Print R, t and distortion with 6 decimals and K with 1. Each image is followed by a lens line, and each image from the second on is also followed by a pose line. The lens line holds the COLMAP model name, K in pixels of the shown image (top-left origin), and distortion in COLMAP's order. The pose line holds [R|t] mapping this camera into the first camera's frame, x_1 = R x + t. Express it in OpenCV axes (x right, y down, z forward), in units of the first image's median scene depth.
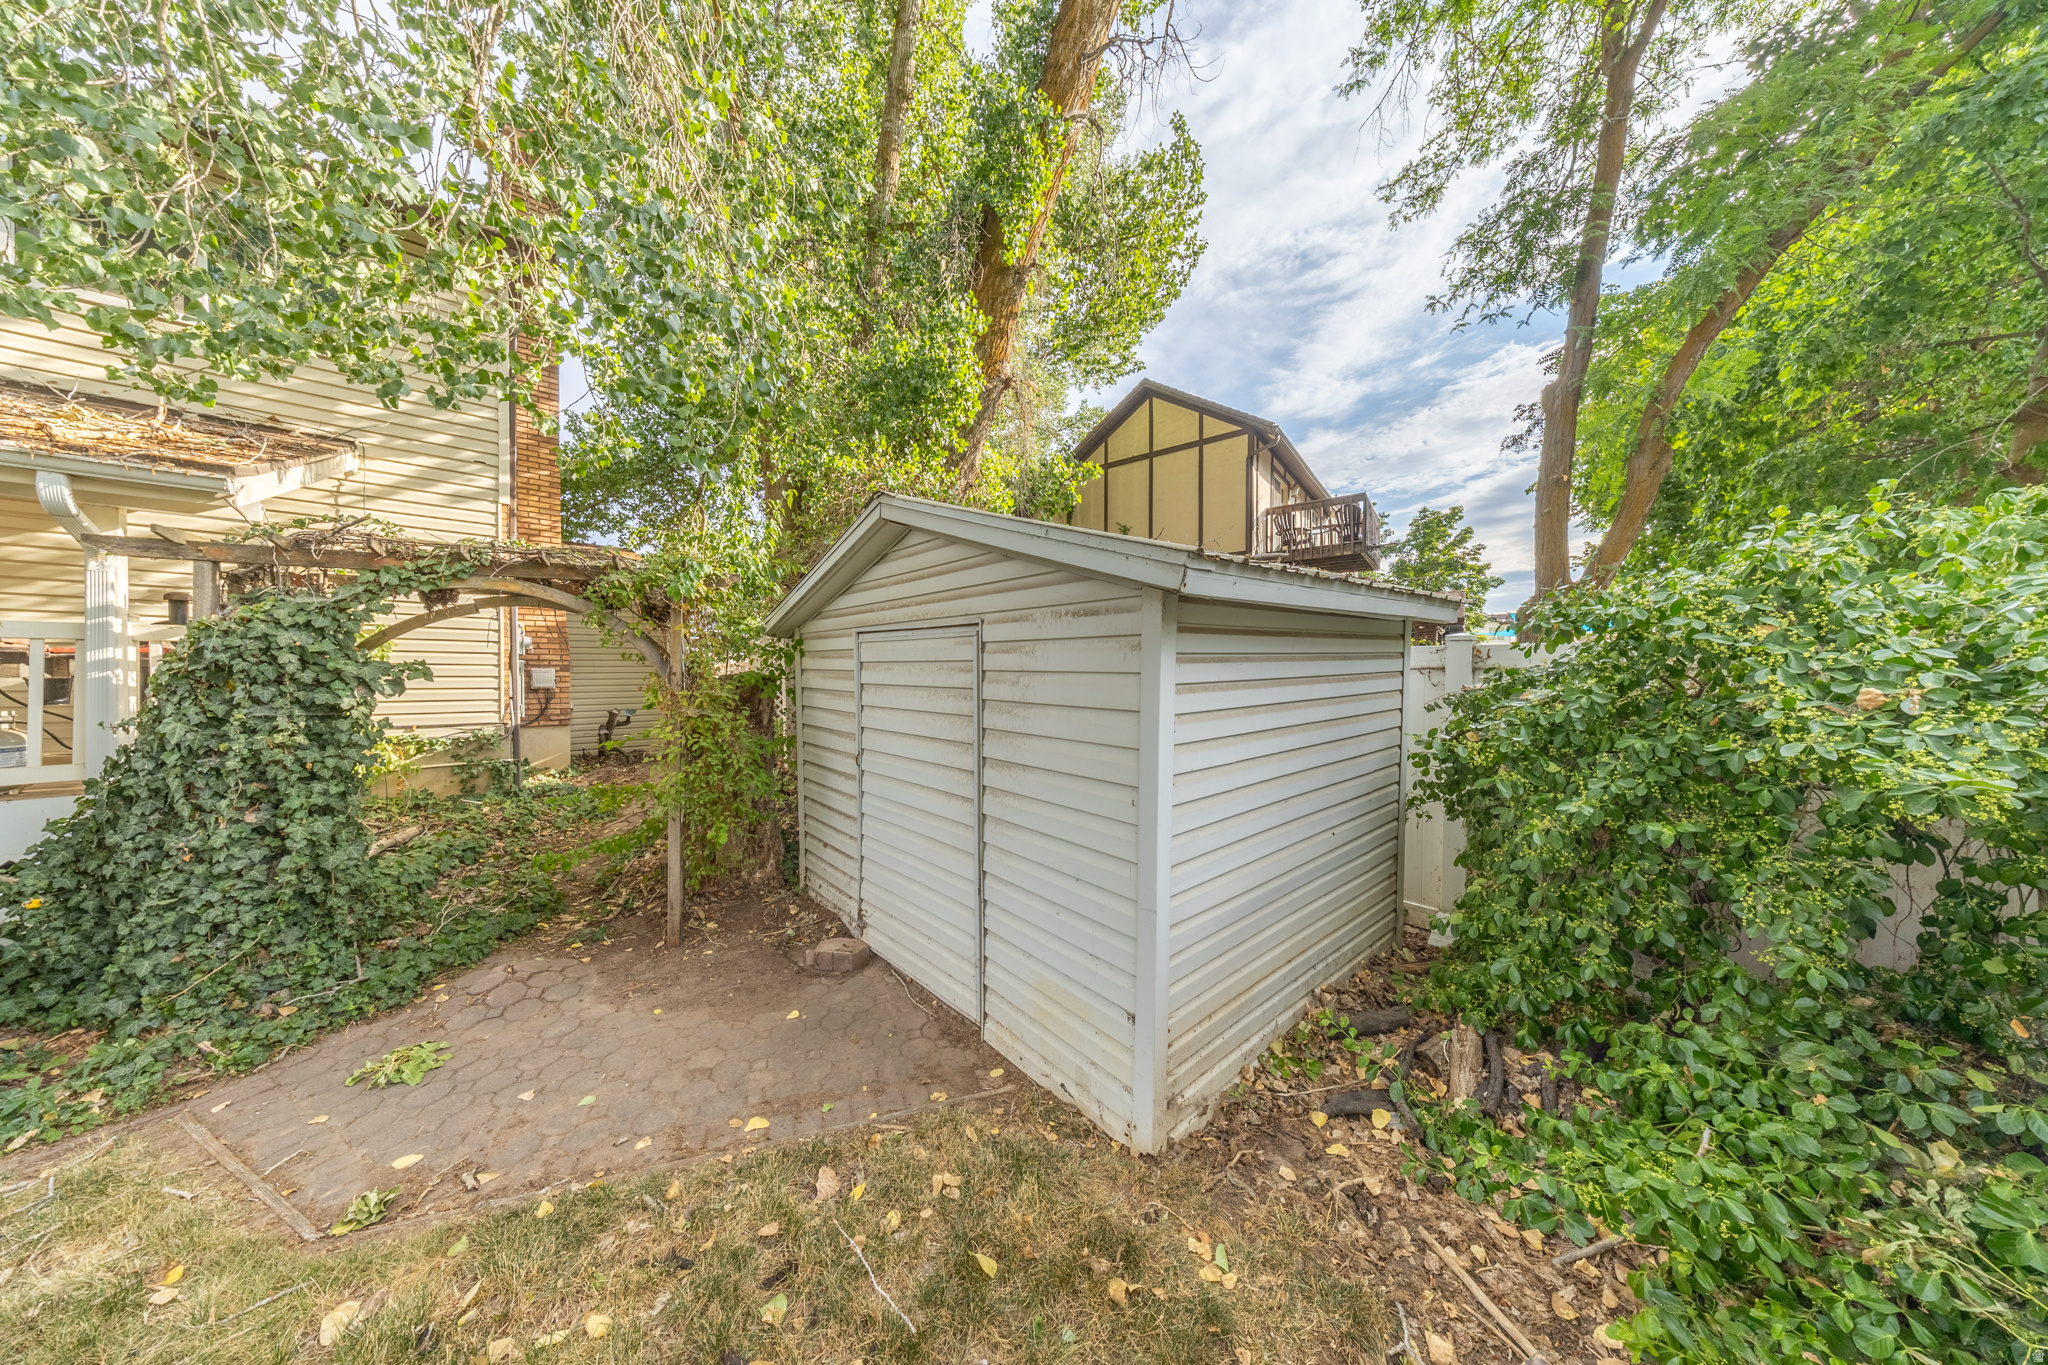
lens RADIAL K [[588.0, 0, 1023.6], [0, 588.0, 683.5], [0, 0, 1]] dist [-0.004636, -0.000519]
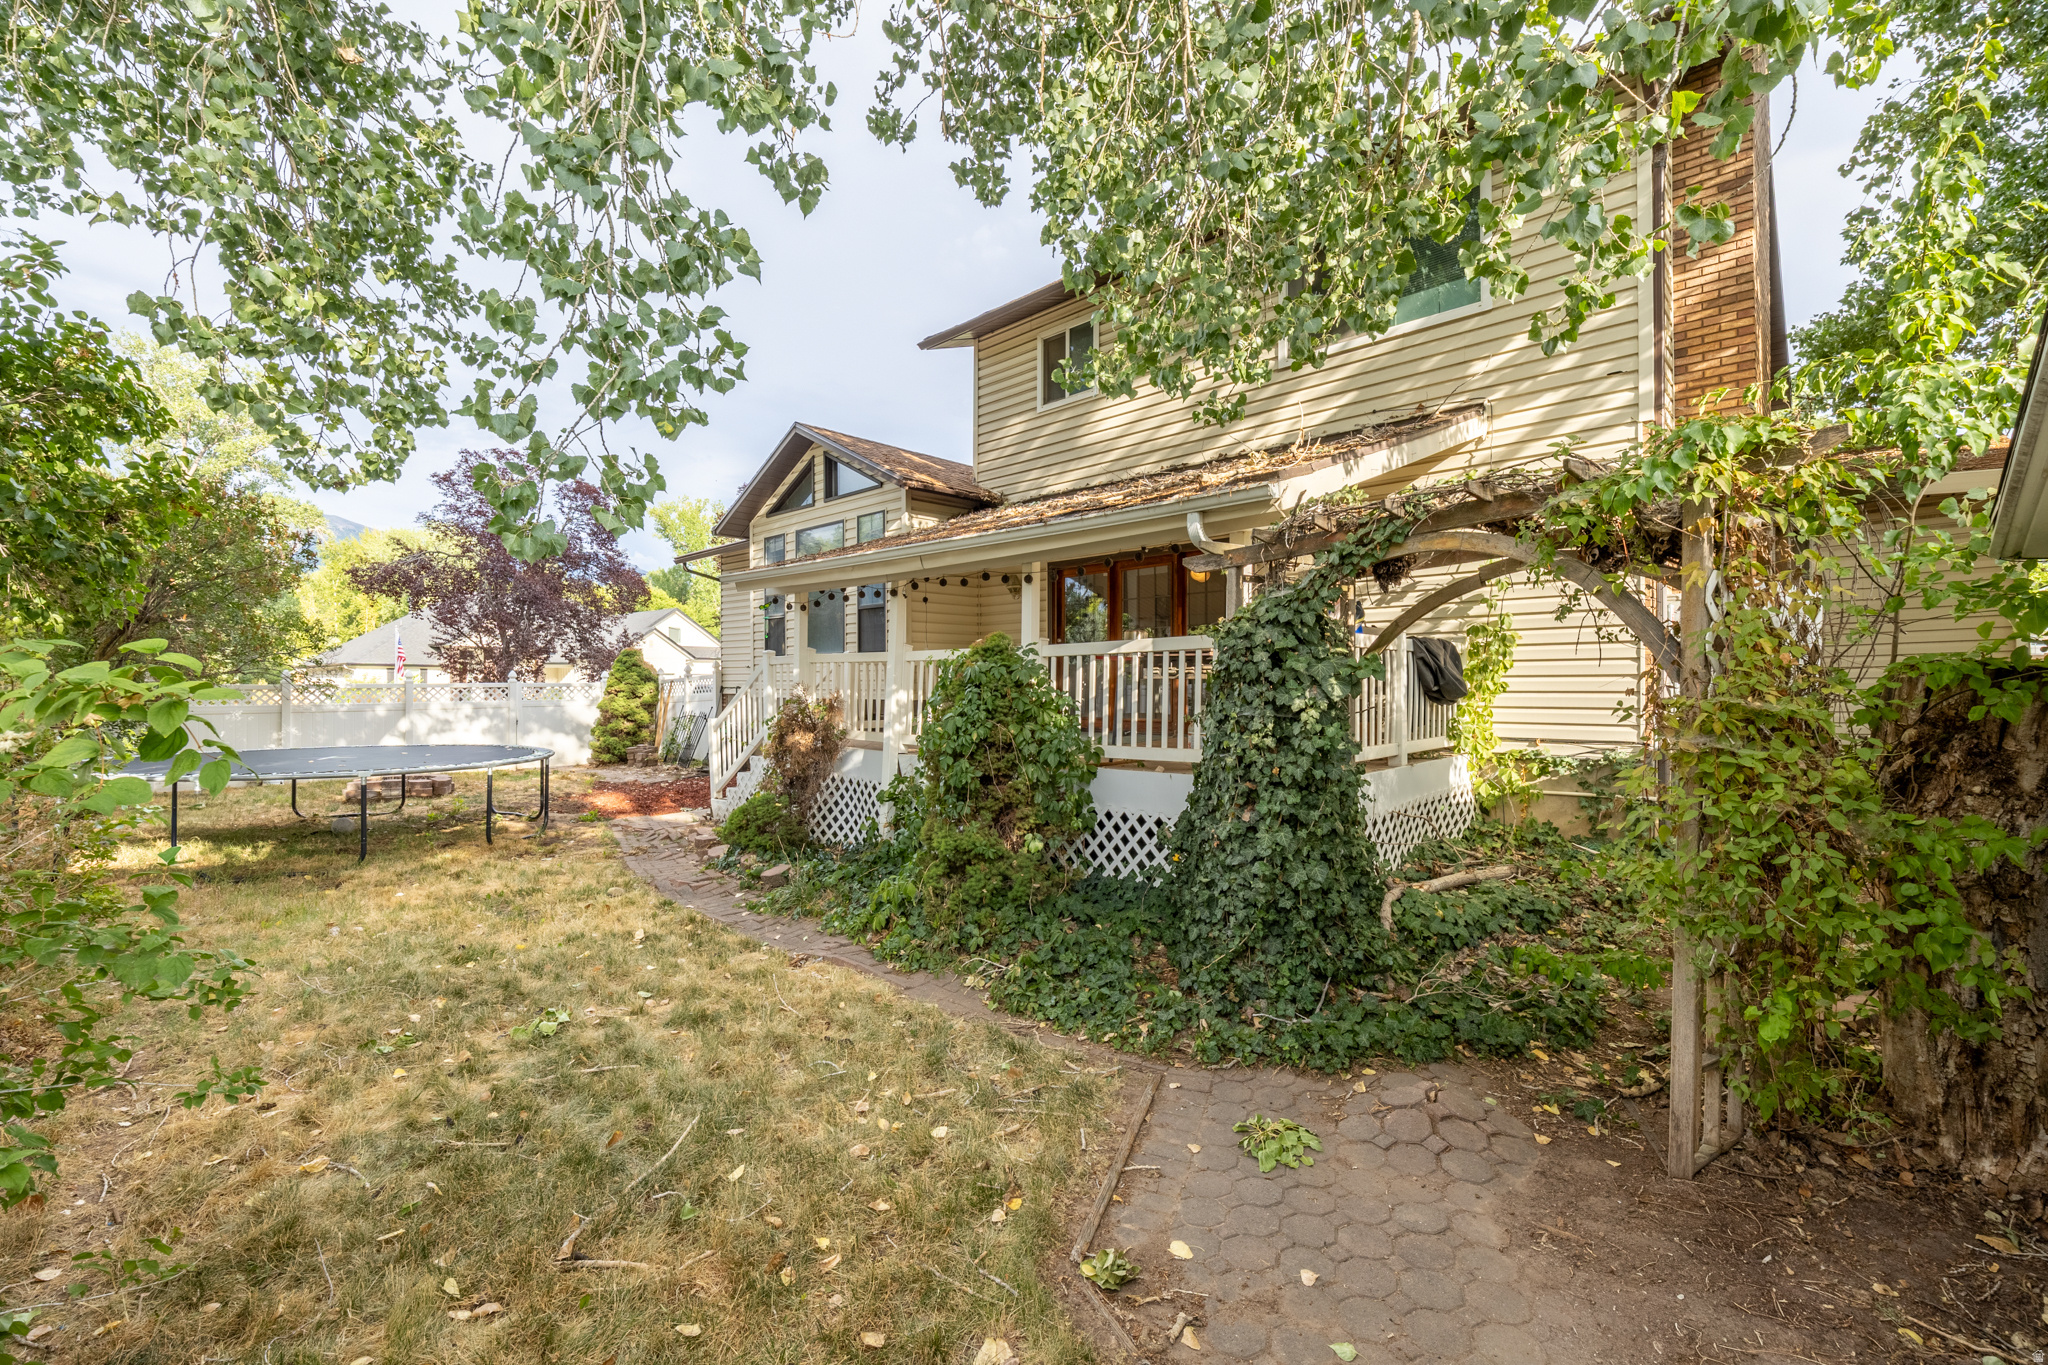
lens RADIAL K [[857.3, 0, 1023.9], [0, 857.3, 684.9], [0, 0, 1]] dist [-0.001729, -0.000530]
pose [[0.087470, 0.002652, -0.996164, 0.104533], [-0.005418, 0.999983, 0.002187, 0.002512], [0.996152, 0.005206, 0.087483, 0.458707]]
